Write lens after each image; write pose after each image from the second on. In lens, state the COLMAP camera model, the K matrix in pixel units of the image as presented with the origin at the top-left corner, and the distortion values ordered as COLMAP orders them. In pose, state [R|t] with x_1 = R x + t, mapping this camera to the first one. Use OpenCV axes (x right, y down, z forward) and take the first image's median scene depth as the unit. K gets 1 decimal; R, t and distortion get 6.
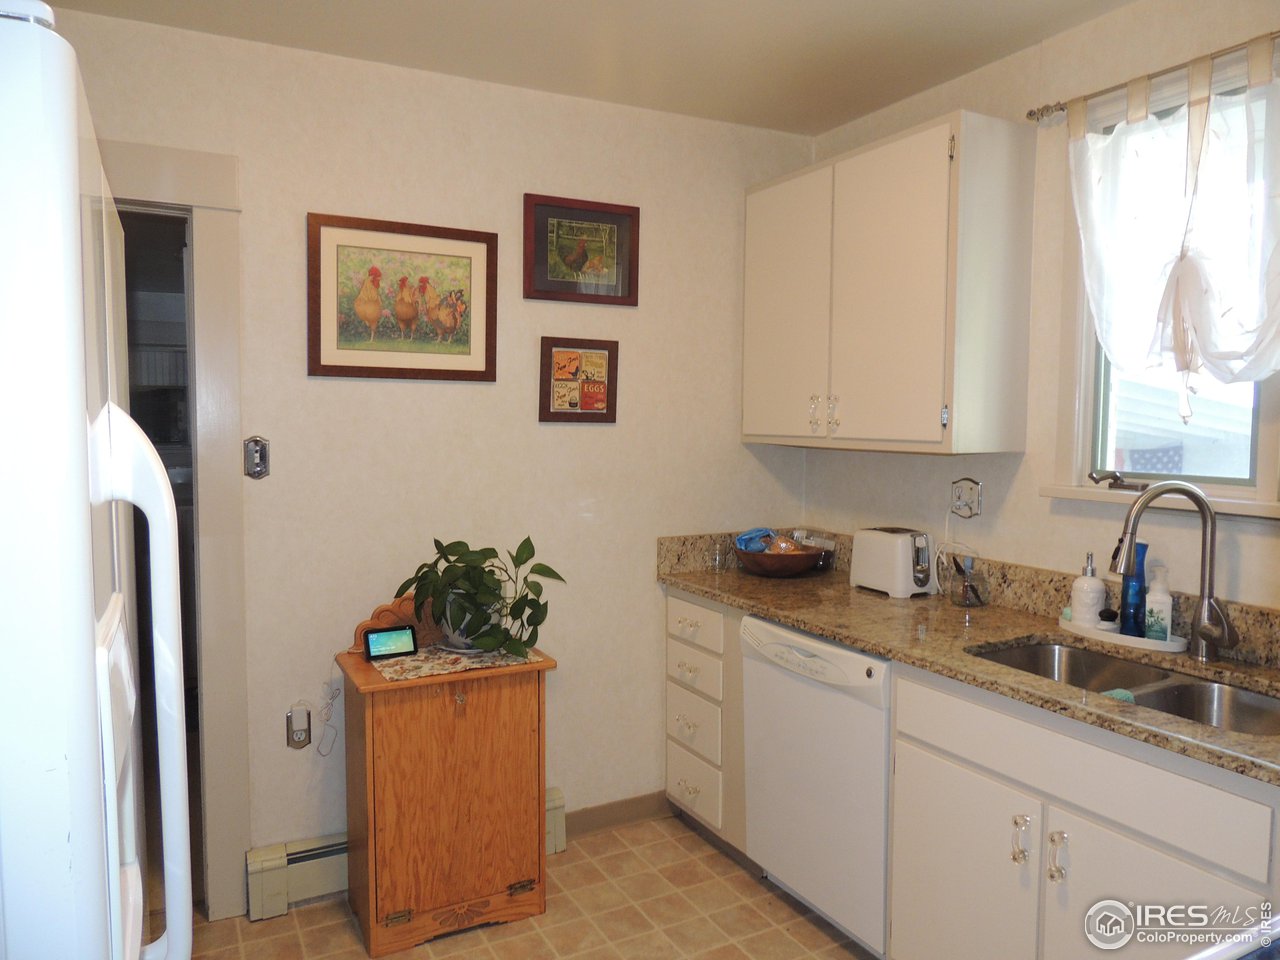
lens RADIAL K [[894.8, 0, 640.0], [0, 894.8, 480.0], [0, 0, 1]] dist [-0.001355, -0.000197]
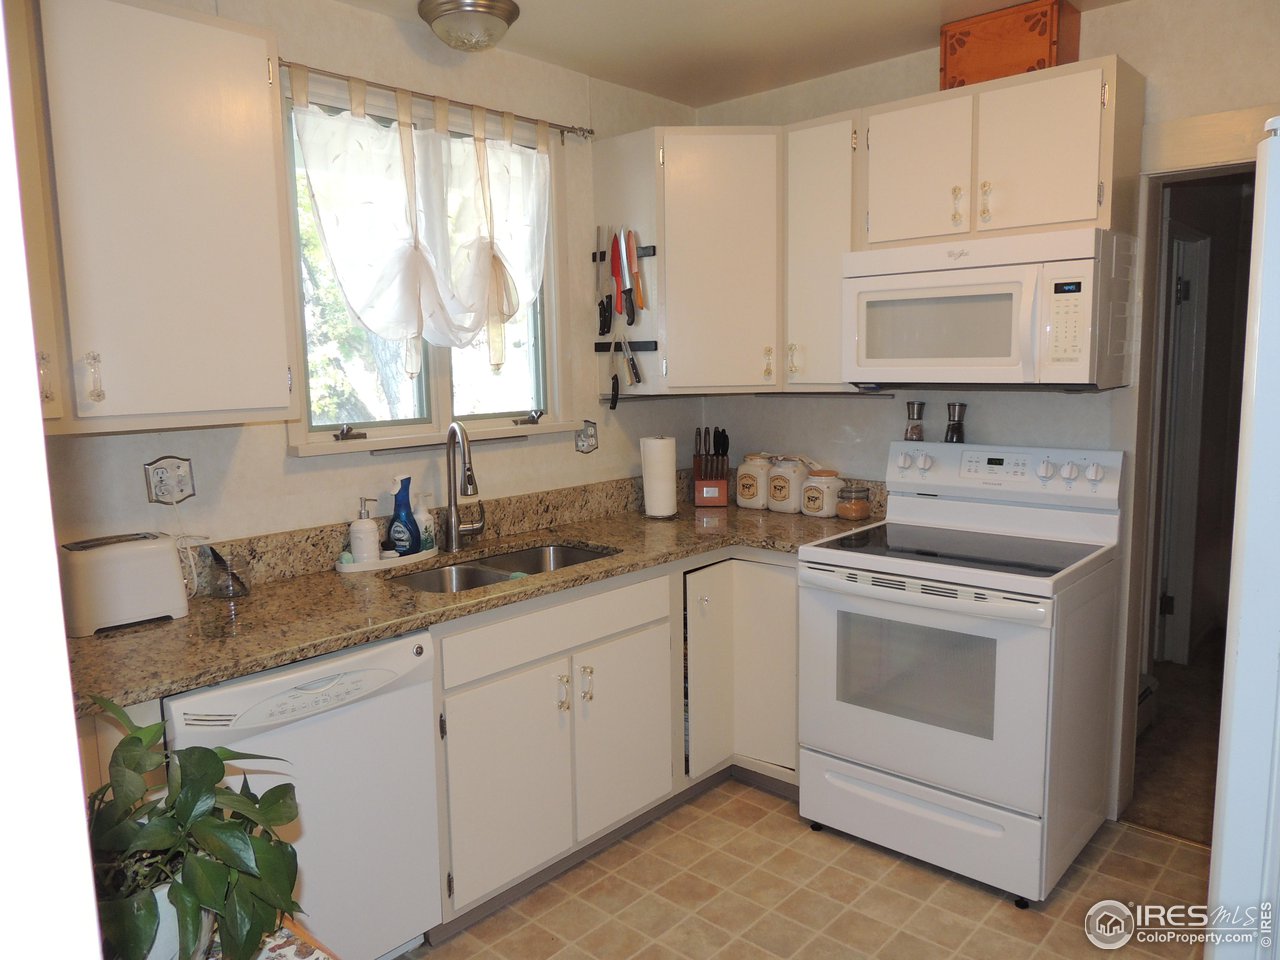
lens RADIAL K [[923.5, 0, 640.0], [0, 923.5, 480.0], [0, 0, 1]] dist [0.000968, 0.000688]
pose [[-0.329751, -0.115353, 0.936994, -0.704002], [0.086000, 0.984710, 0.151493, -0.086771], [-0.940143, 0.130536, -0.314789, 1.061090]]
